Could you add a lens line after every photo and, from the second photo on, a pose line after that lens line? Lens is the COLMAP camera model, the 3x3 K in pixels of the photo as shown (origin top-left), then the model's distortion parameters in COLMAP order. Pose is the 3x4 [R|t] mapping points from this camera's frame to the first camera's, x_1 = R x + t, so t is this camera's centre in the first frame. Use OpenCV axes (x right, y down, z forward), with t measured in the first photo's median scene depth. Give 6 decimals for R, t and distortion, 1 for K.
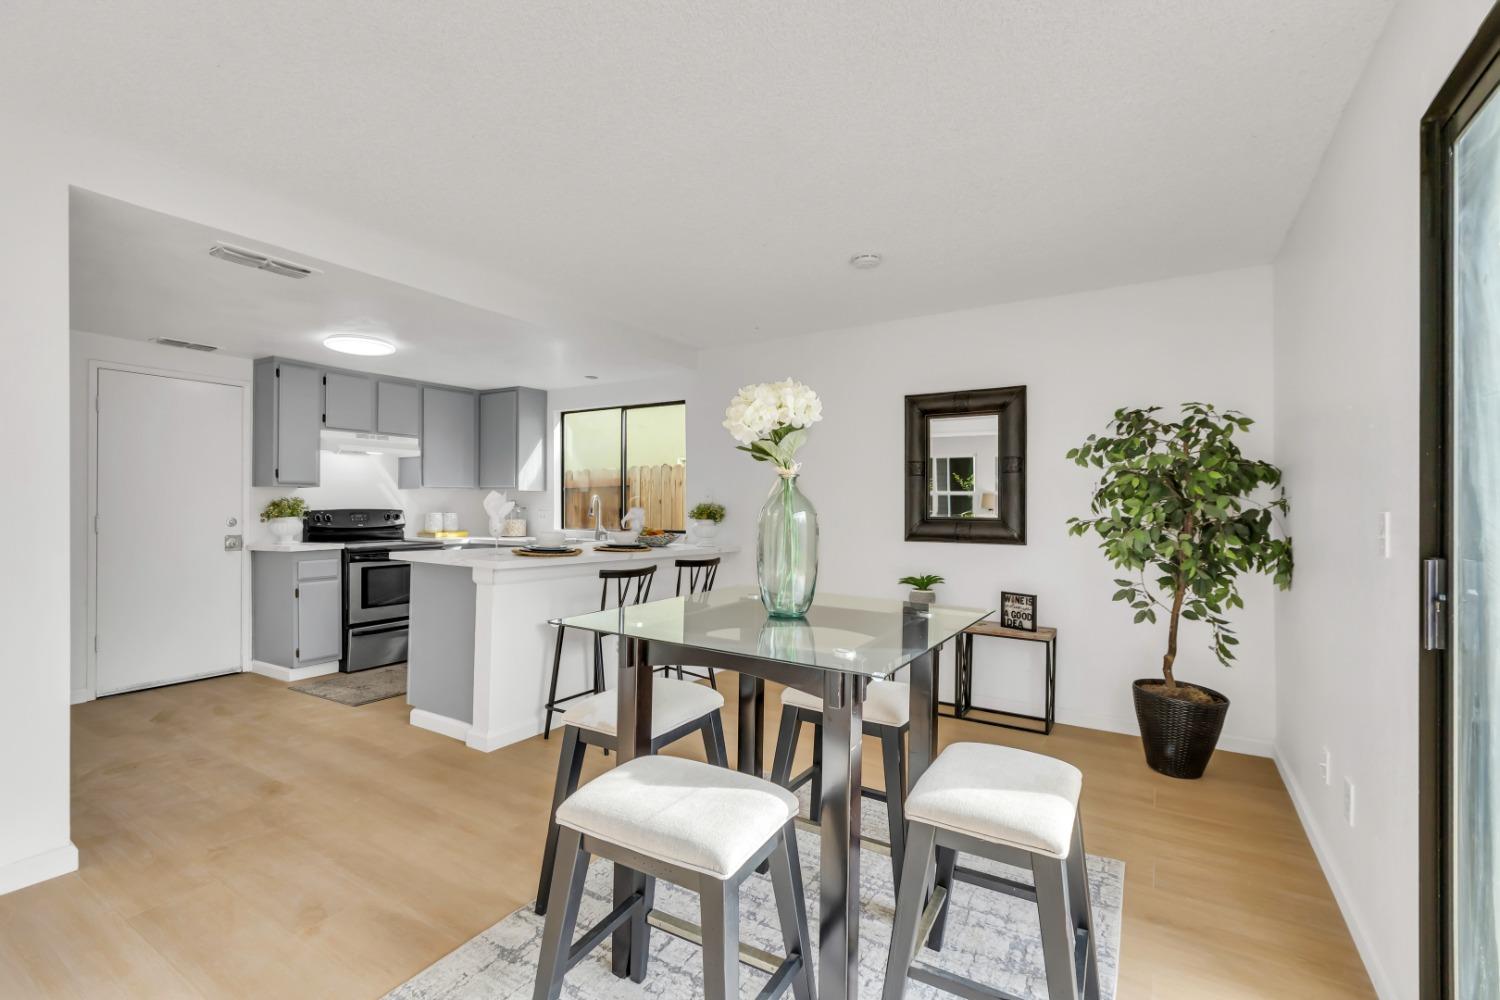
lens RADIAL K [[663.3, 0, 756.3], [0, 663.3, 505.7], [0, 0, 1]] dist [0.000938, -0.000209]
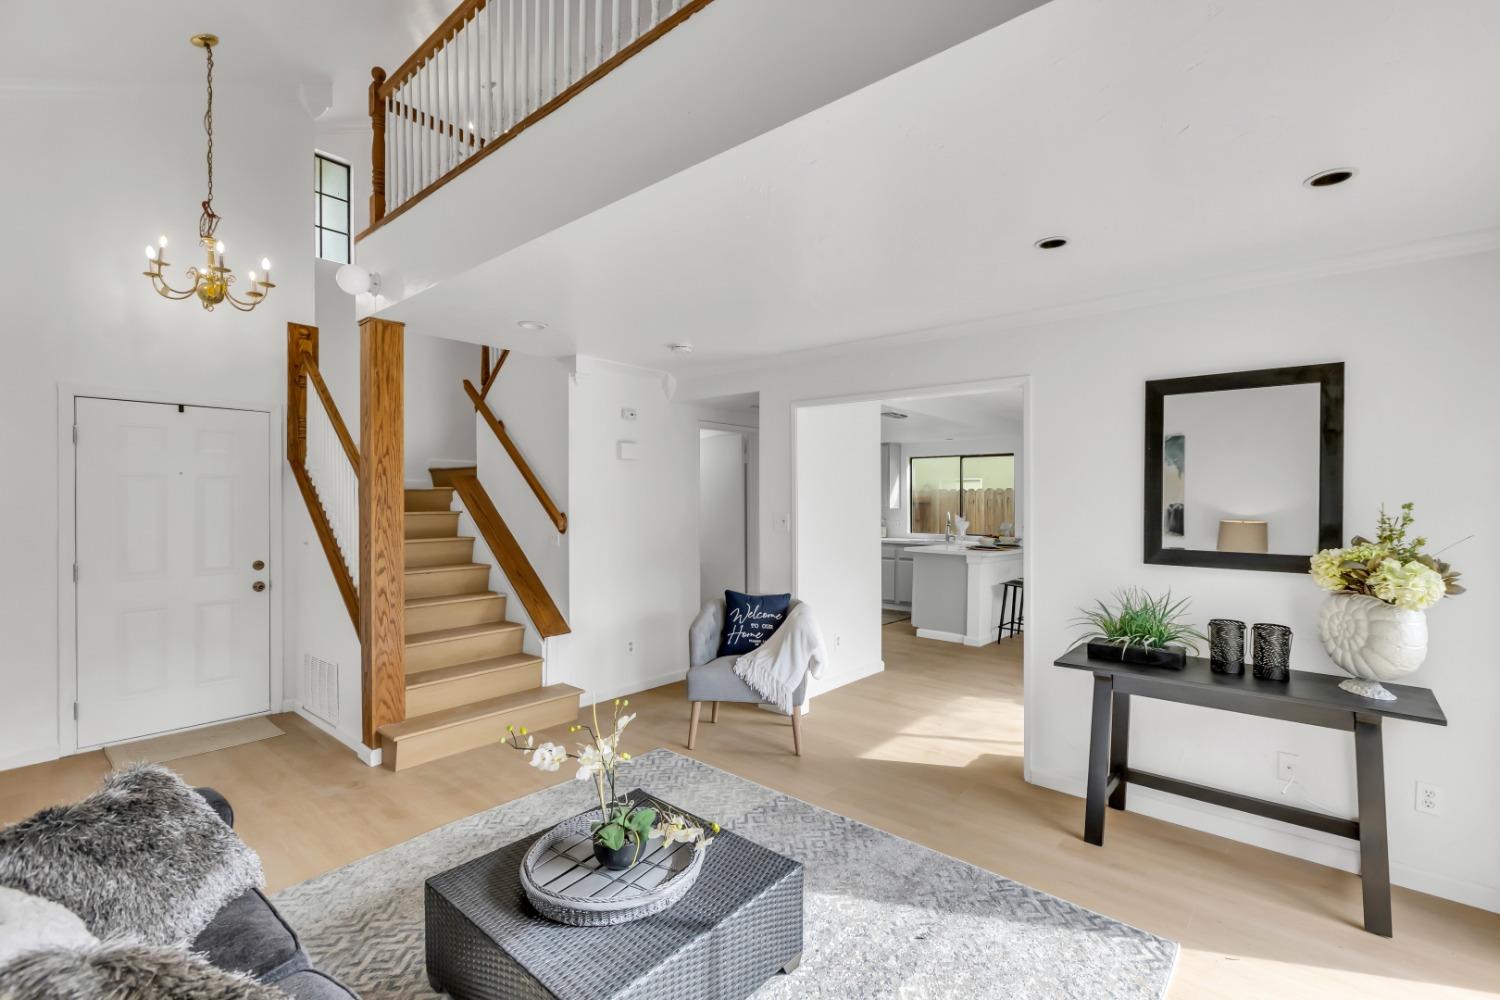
lens RADIAL K [[663.3, 0, 756.3], [0, 663.3, 505.7], [0, 0, 1]] dist [0.000938, -0.000209]
pose [[0.985836, -0.001015, -0.167711, -0.494084], [0.002310, 0.999969, 0.007524, -0.051863], [0.167699, -0.007804, 0.985807, -0.749563]]
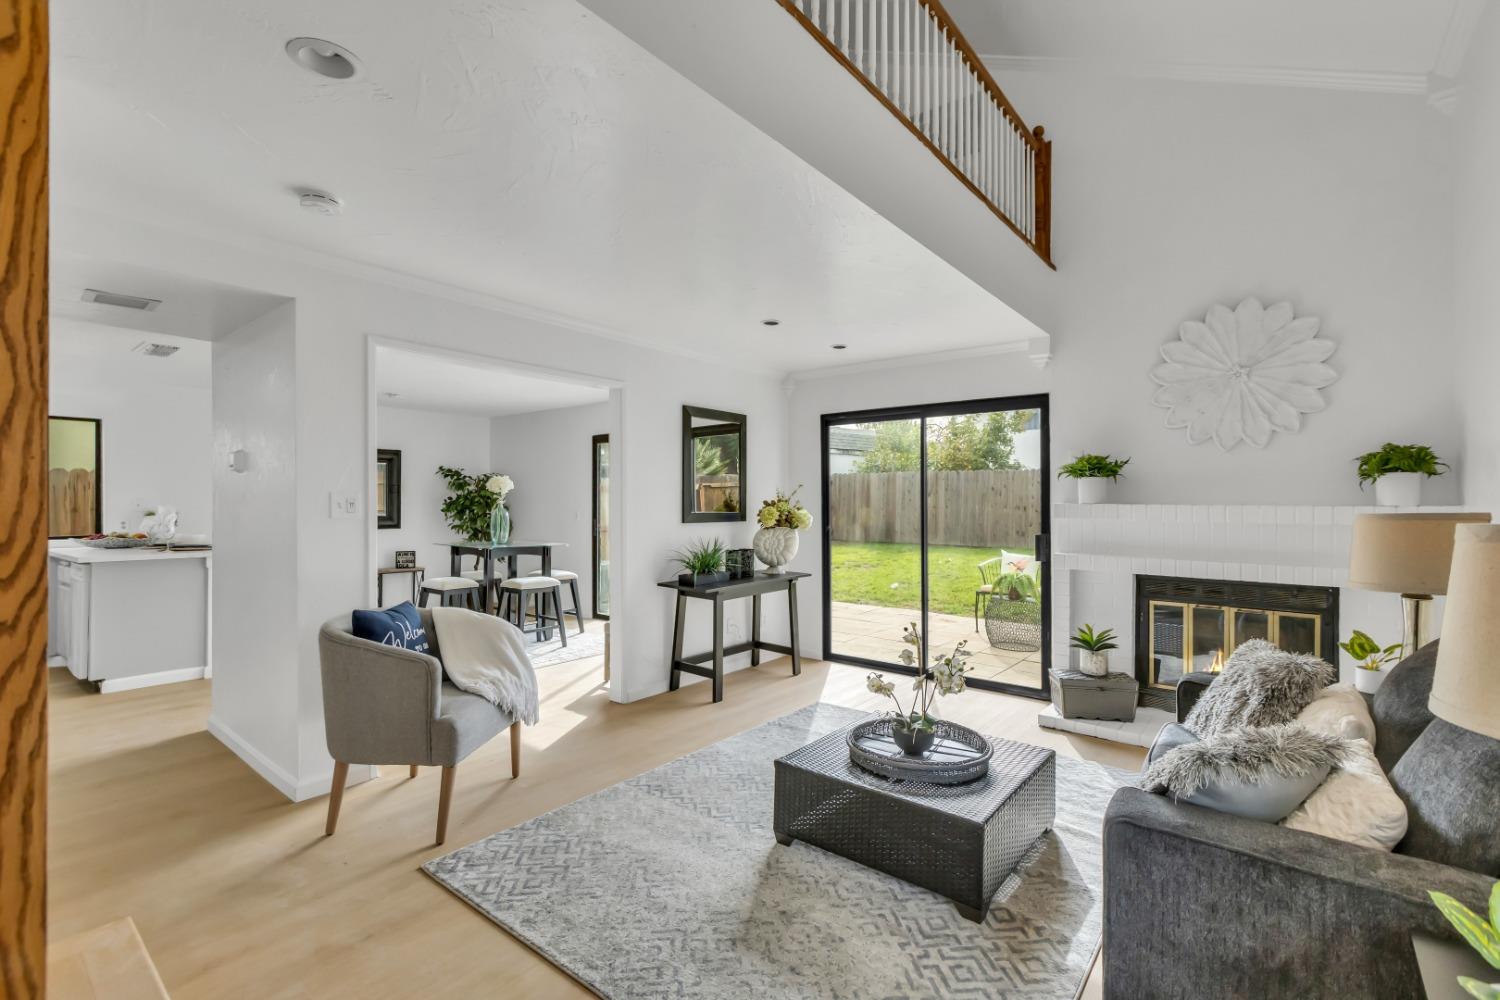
lens RADIAL K [[667.6, 0, 760.5], [0, 667.6, 498.3], [0, 0, 1]] dist [0.005979, 0.000055]
pose [[0.122694, 0.000076, 0.992445, -1.216603], [-0.000643, 1.000000, 0.000002, -0.027945], [-0.992444, -0.000638, 0.122694, -0.288018]]
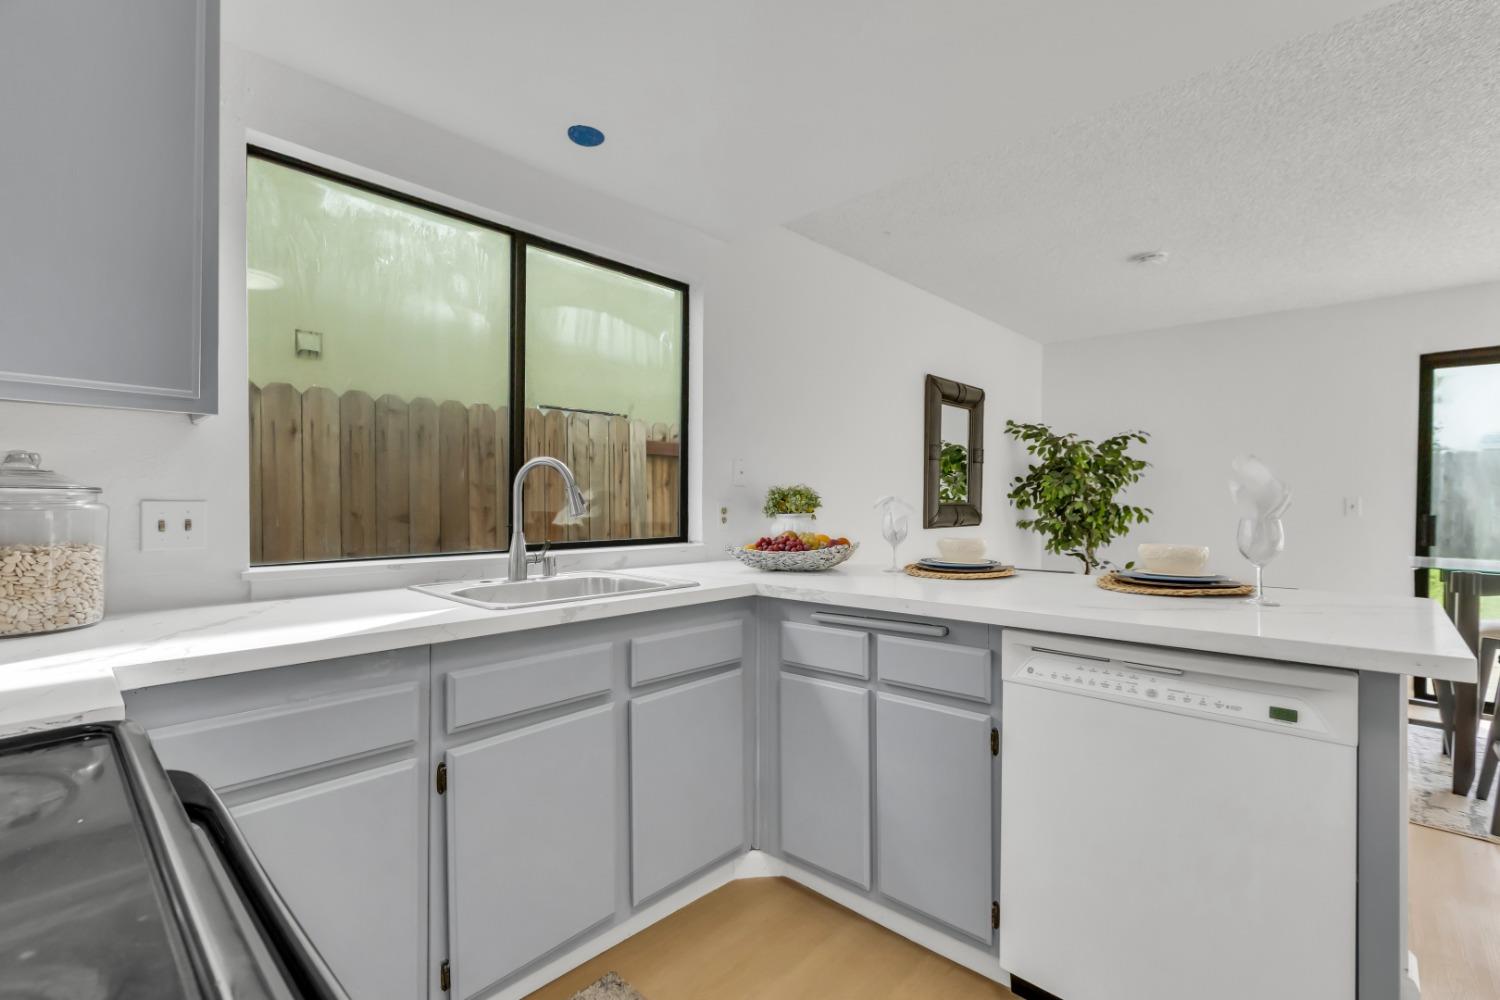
lens RADIAL K [[663.3, 0, 756.3], [0, 663.3, 505.7], [0, 0, 1]] dist [0.000938, -0.000209]
pose [[0.194312, -0.018266, 0.980770, -0.664821], [-0.008261, 0.999761, 0.020256, 0.002818], [-0.980905, -0.012038, 0.194114, 0.937632]]
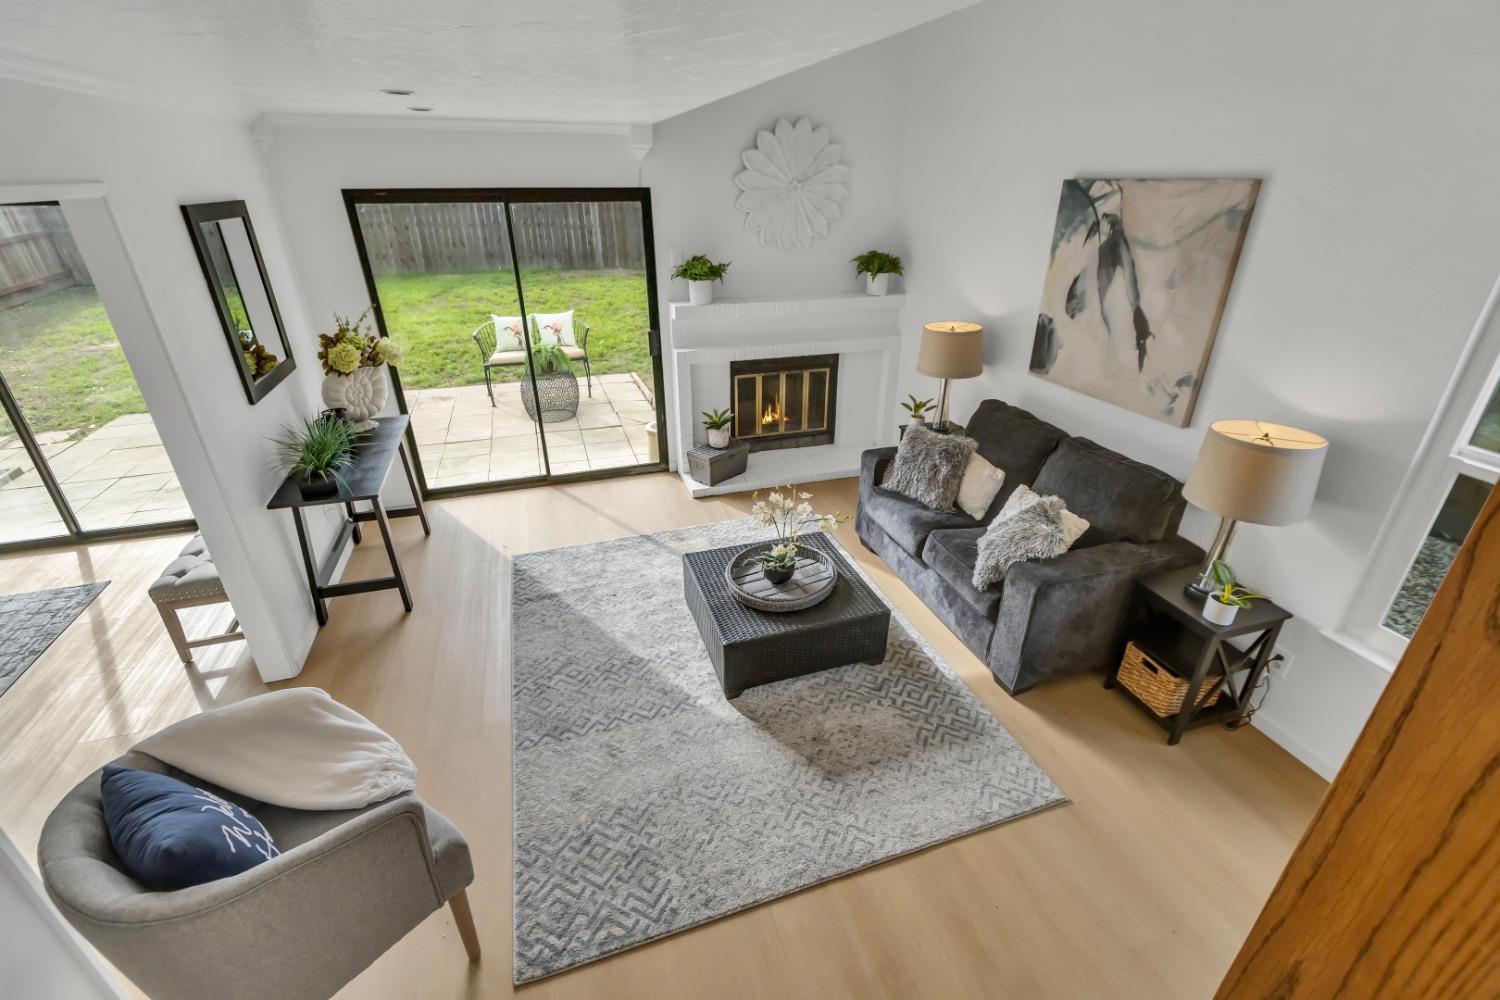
lens RADIAL K [[659.0, 0, 756.9], [0, 659.0, 498.7], [0, 0, 1]] dist [0.008507, 0.000264]
pose [[-0.762782, -0.290988, 0.577486, -1.004918], [-0.004923, 0.895622, 0.444790, -0.201772], [-0.646637, 0.336435, -0.684597, 0.116290]]
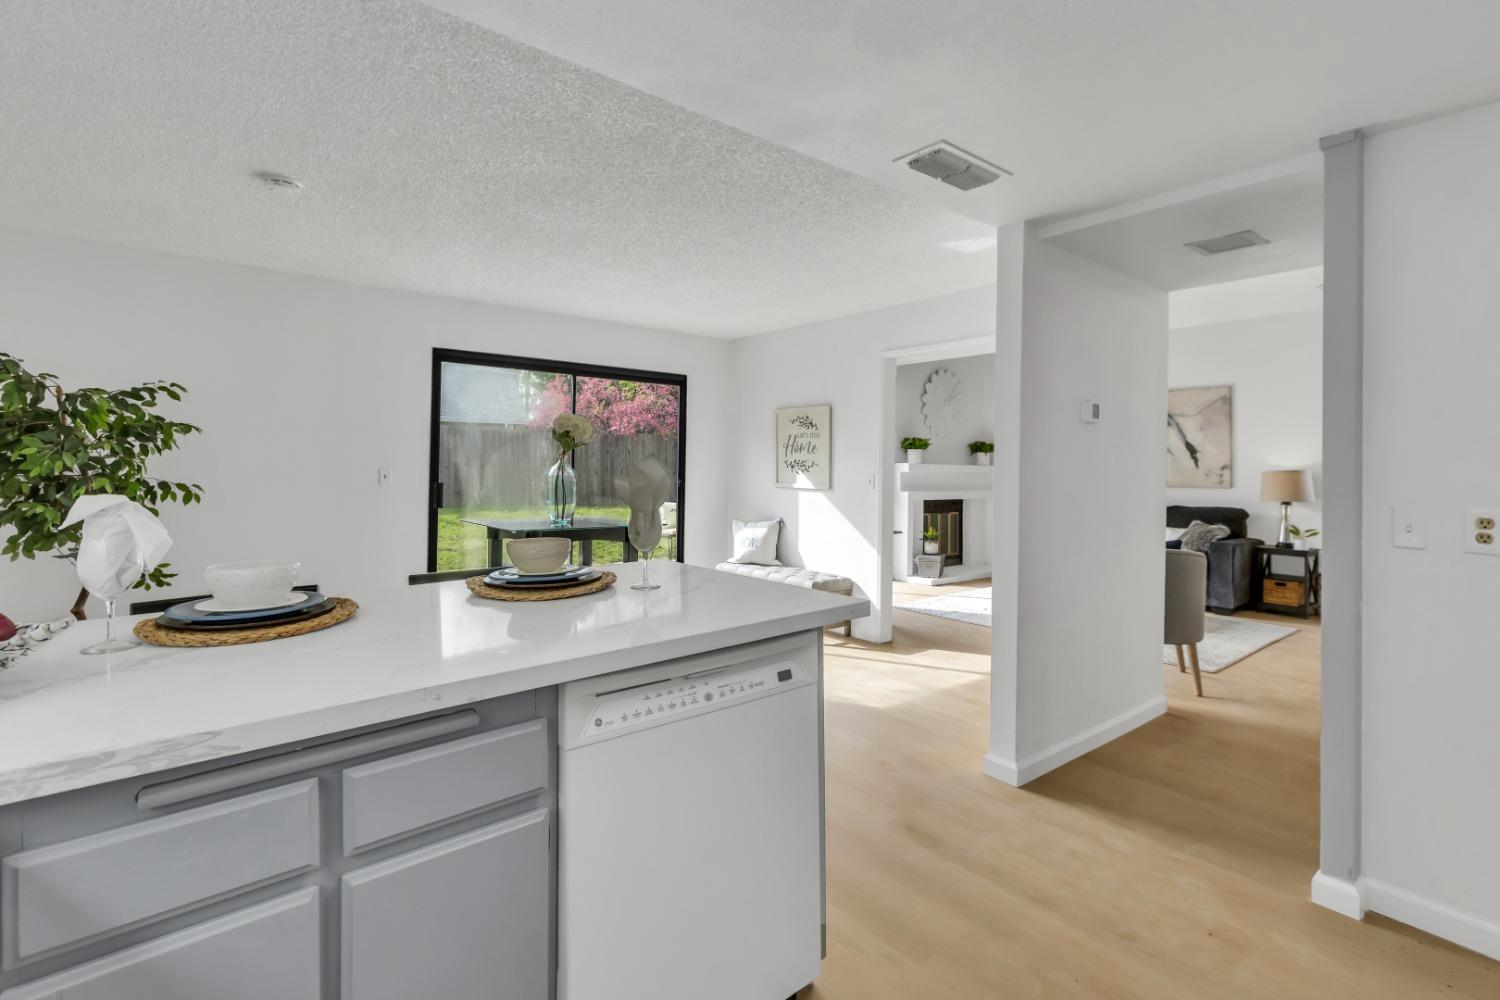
lens RADIAL K [[692.7, 0, 751.5], [0, 692.7, 459.5], [0, 0, 1]] dist [0.003853, 0.000435]
pose [[-0.943321, -0.015198, 0.331535, -0.457654], [-0.017781, 0.999831, -0.004758, -0.015403], [-0.331406, -0.010383, -0.943431, 1.114886]]
